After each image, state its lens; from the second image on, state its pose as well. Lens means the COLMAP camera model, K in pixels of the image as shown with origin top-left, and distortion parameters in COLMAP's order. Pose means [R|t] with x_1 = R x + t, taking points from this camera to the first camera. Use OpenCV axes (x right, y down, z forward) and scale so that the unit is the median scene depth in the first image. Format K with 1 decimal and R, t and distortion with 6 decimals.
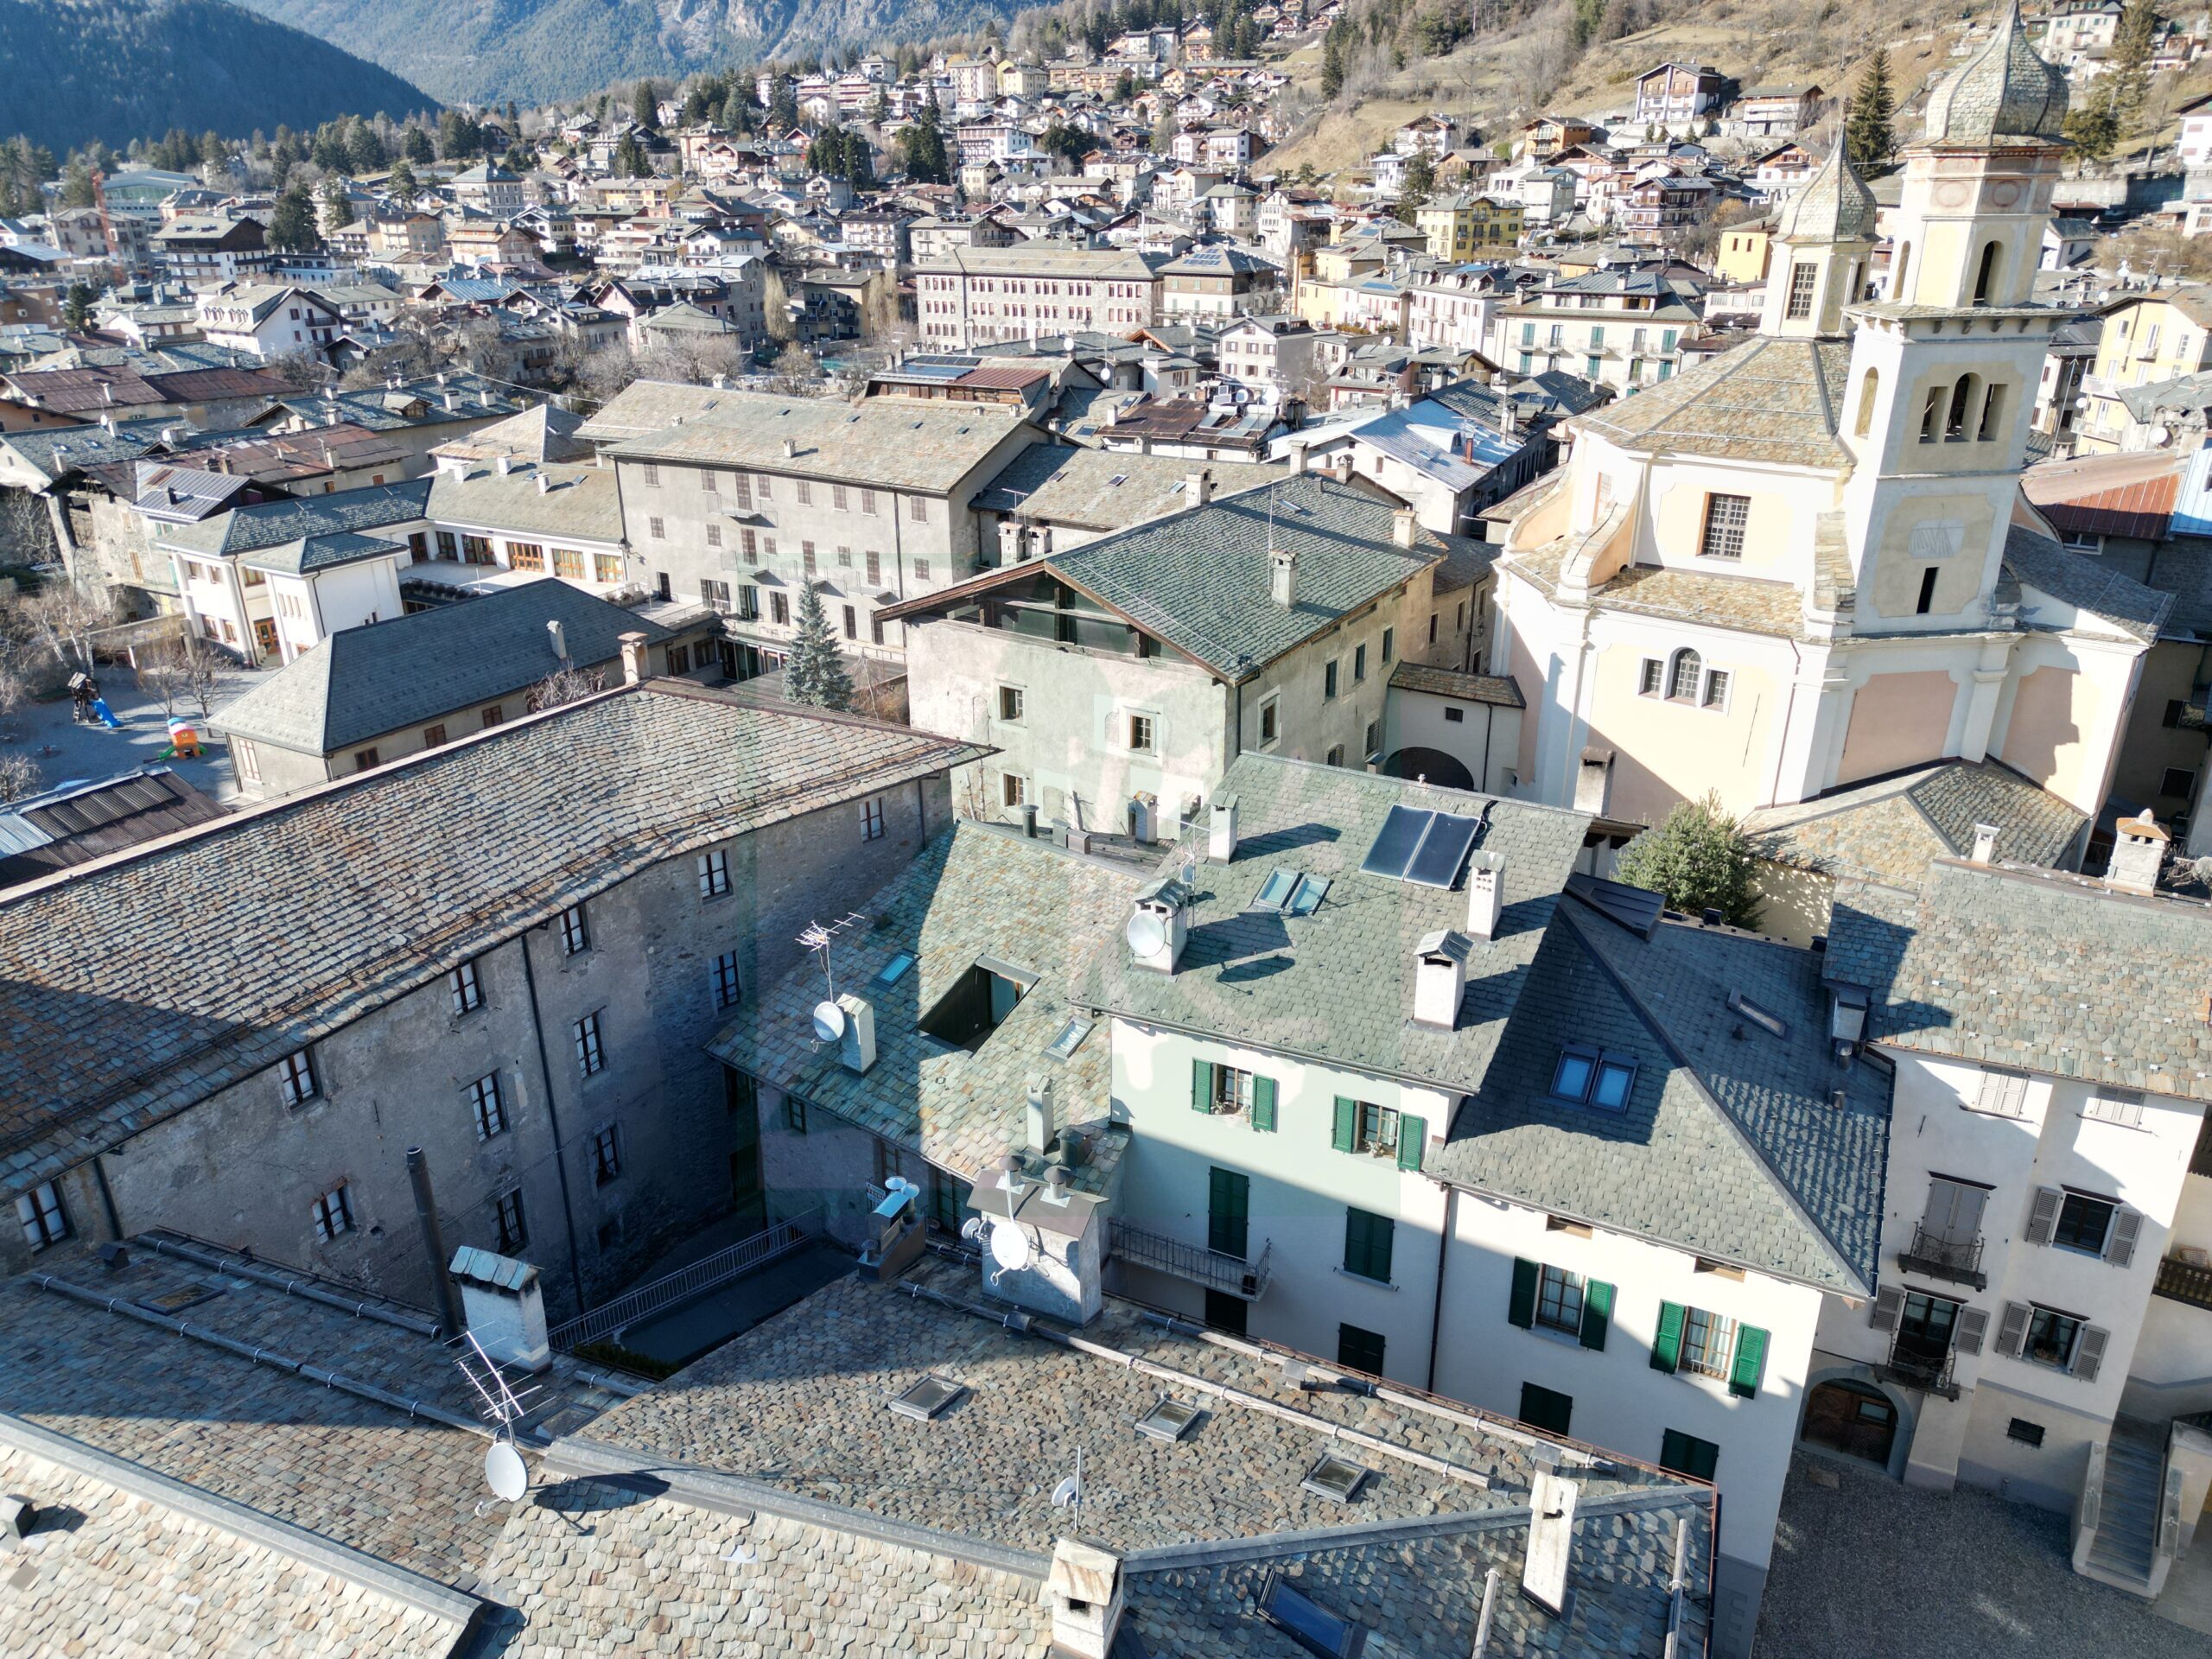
lens RADIAL K [[1535.2, 0, 1106.0], [0, 1535.2, 829.5], [0, 0, 1]] dist [0.083972, -0.078456]
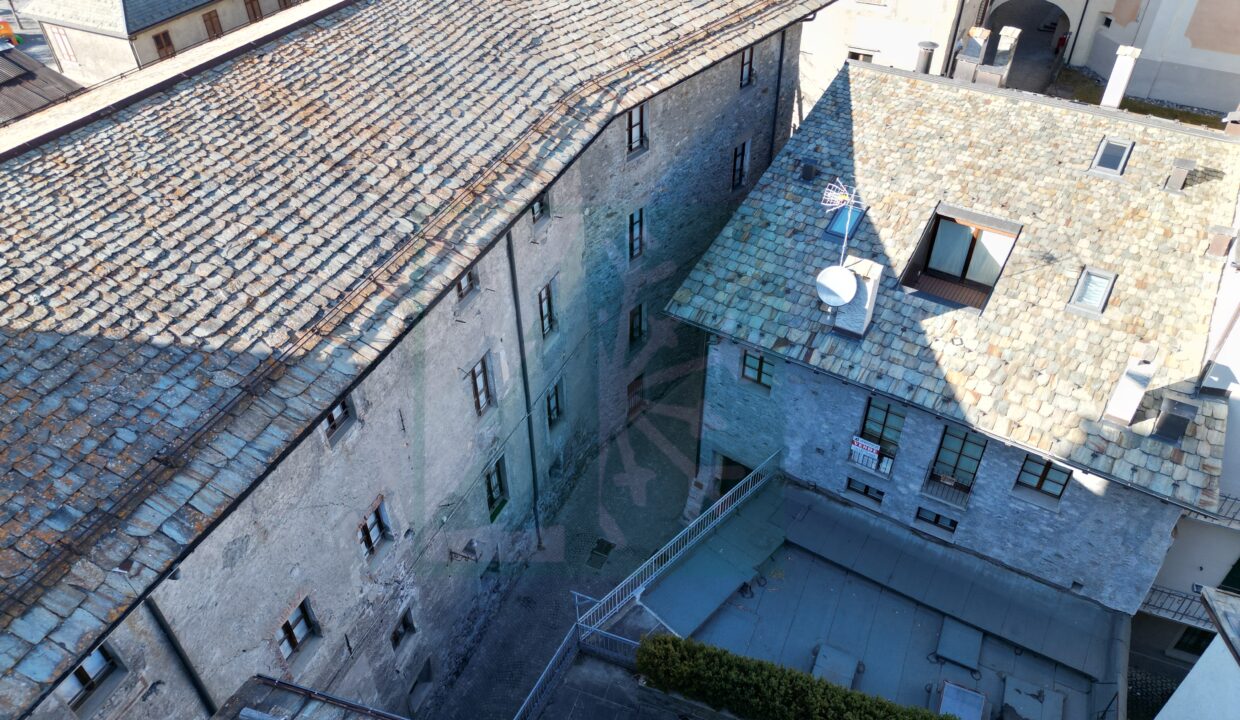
lens RADIAL K [[863.5, 0, 620.0], [0, 863.5, 360.0], [0, 0, 1]] dist [0.072398, -0.053477]
pose [[0.996992, -0.056405, 0.053156, -0.356342], [0.038223, 0.954457, 0.295891, 0.006806], [-0.067424, -0.292969, 0.953742, 0.513988]]
